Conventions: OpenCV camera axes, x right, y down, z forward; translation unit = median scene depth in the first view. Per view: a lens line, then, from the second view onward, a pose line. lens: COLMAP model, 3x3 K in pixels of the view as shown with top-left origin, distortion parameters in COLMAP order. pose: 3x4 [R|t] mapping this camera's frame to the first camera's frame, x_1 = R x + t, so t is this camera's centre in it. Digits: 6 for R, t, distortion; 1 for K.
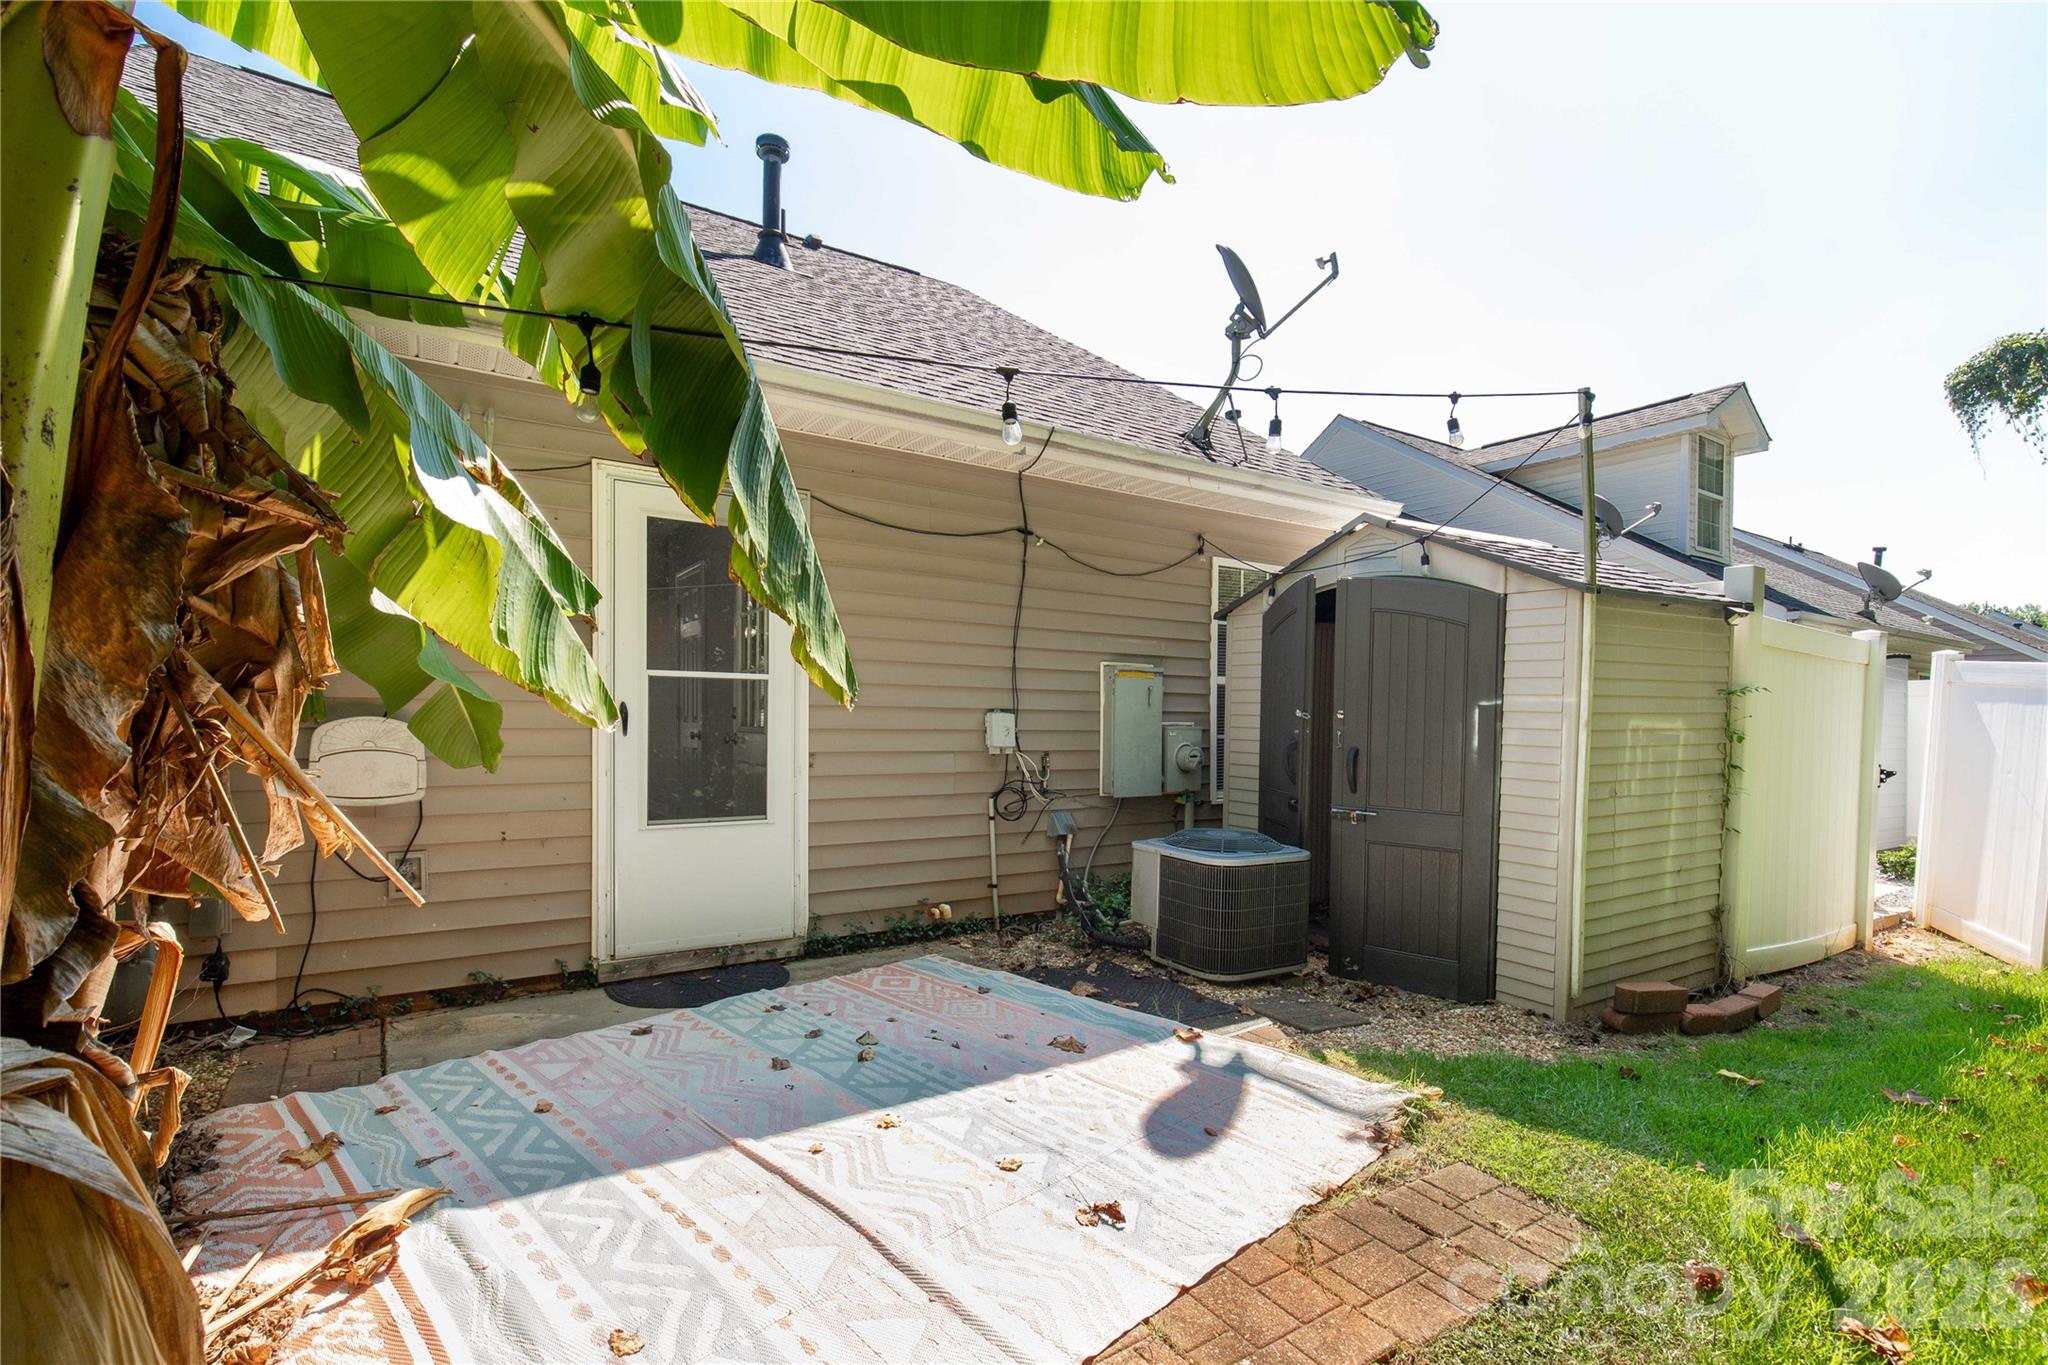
lens RADIAL K [[926.4, 0, 1012.1], [0, 926.4, 693.3], [0, 0, 1]] dist [0.005997, -0.001216]
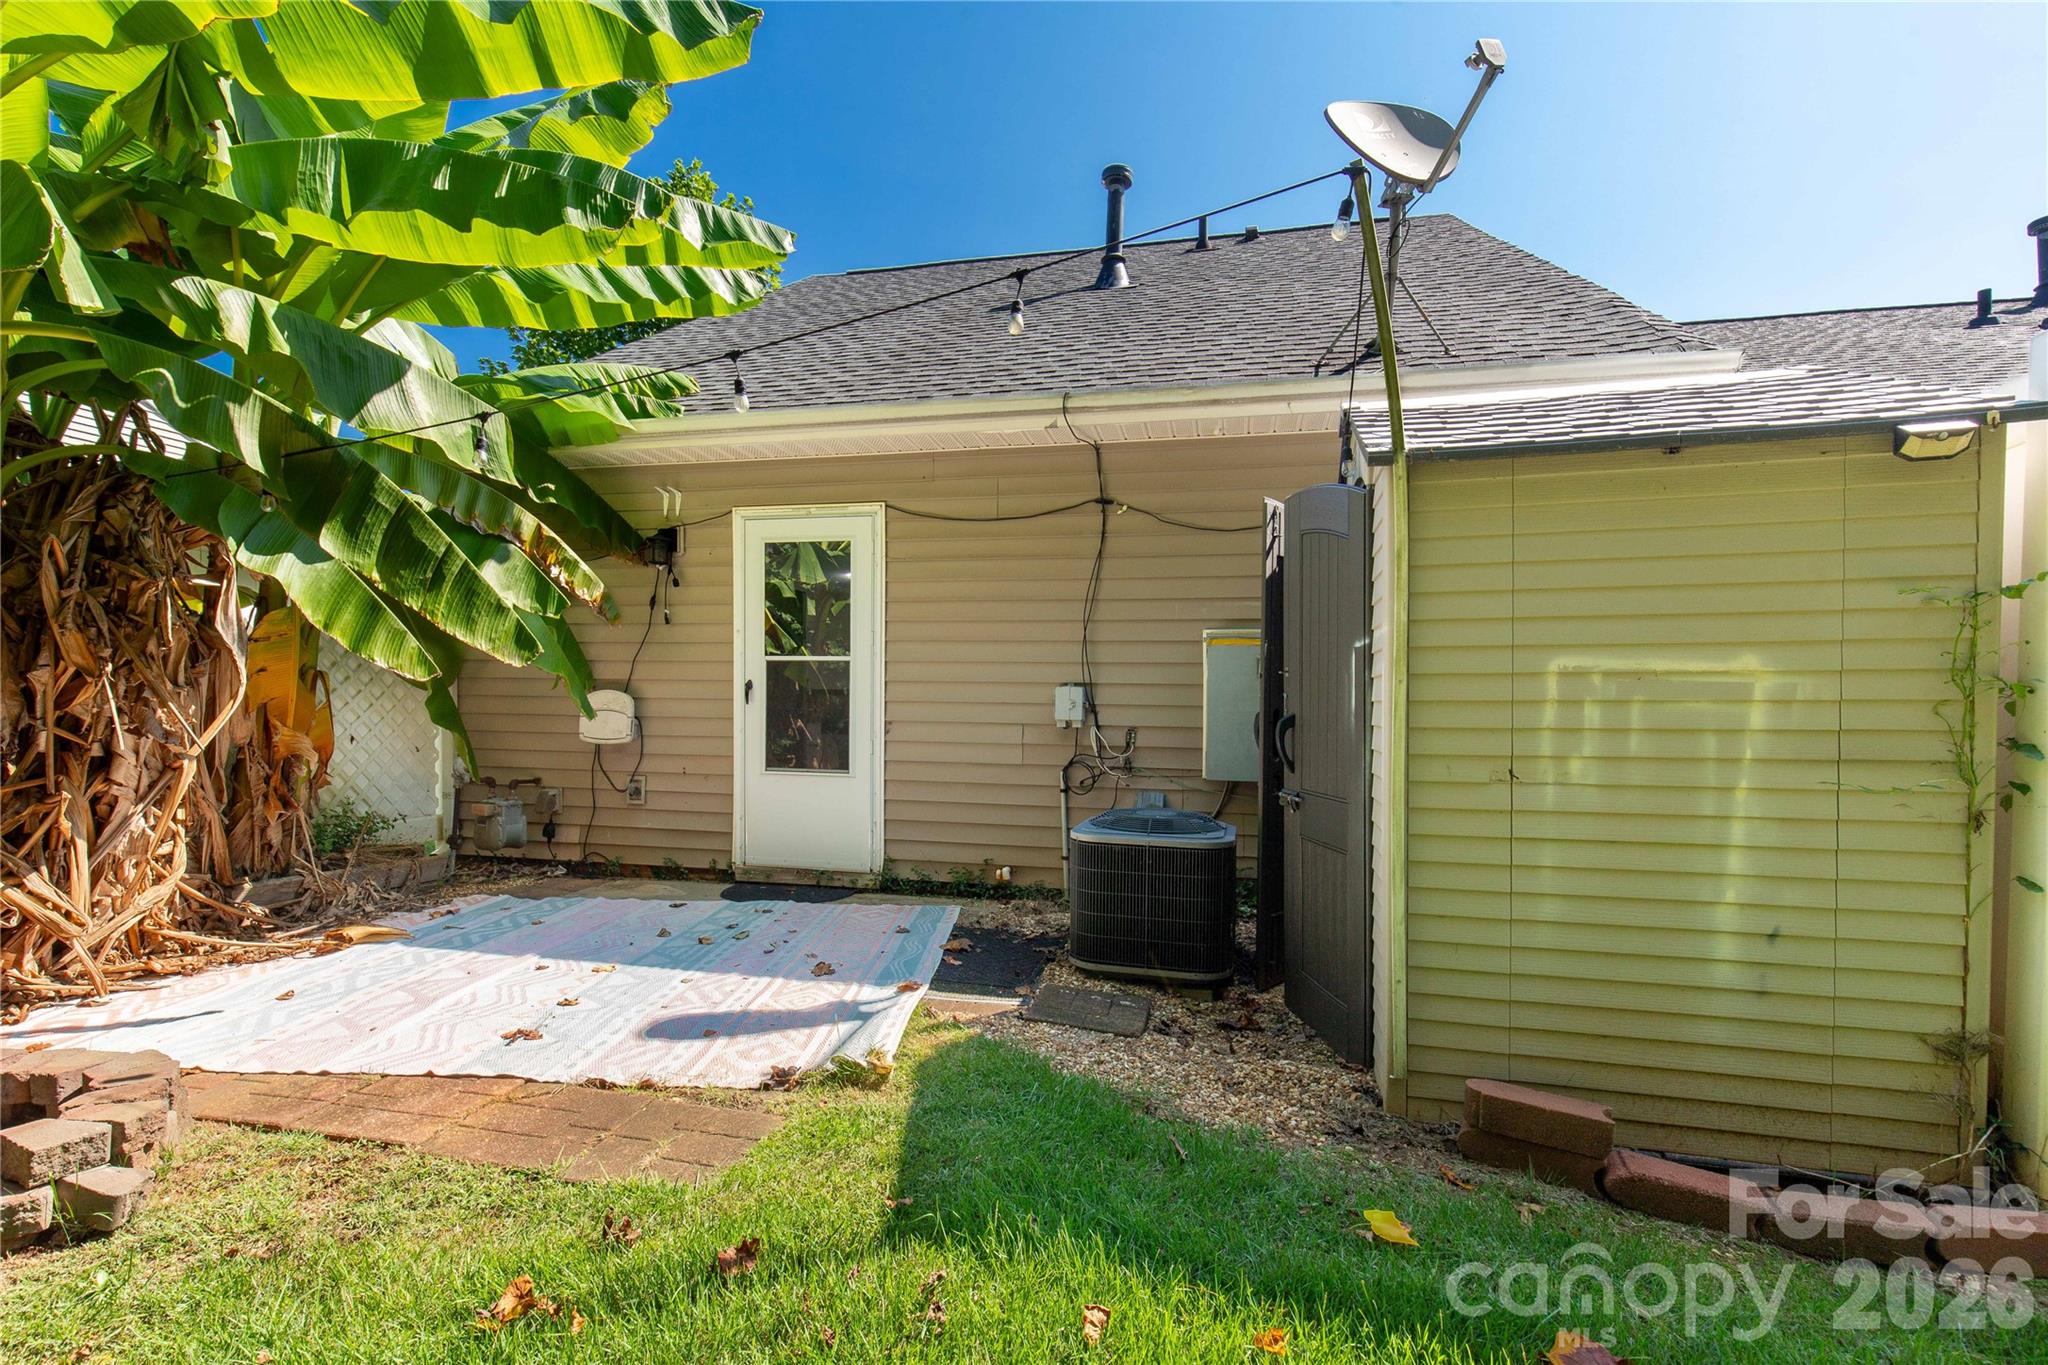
lens RADIAL K [[926.4, 0, 1008.5], [0, 926.4, 701.8], [0, 0, 1]] dist [0.005997, -0.001216]
pose [[0.692352, -0.013802, -0.721428, 0.834778], [0.009214, 0.999905, -0.010287, 0.059558], [0.721501, 0.000475, 0.692413, 0.321647]]
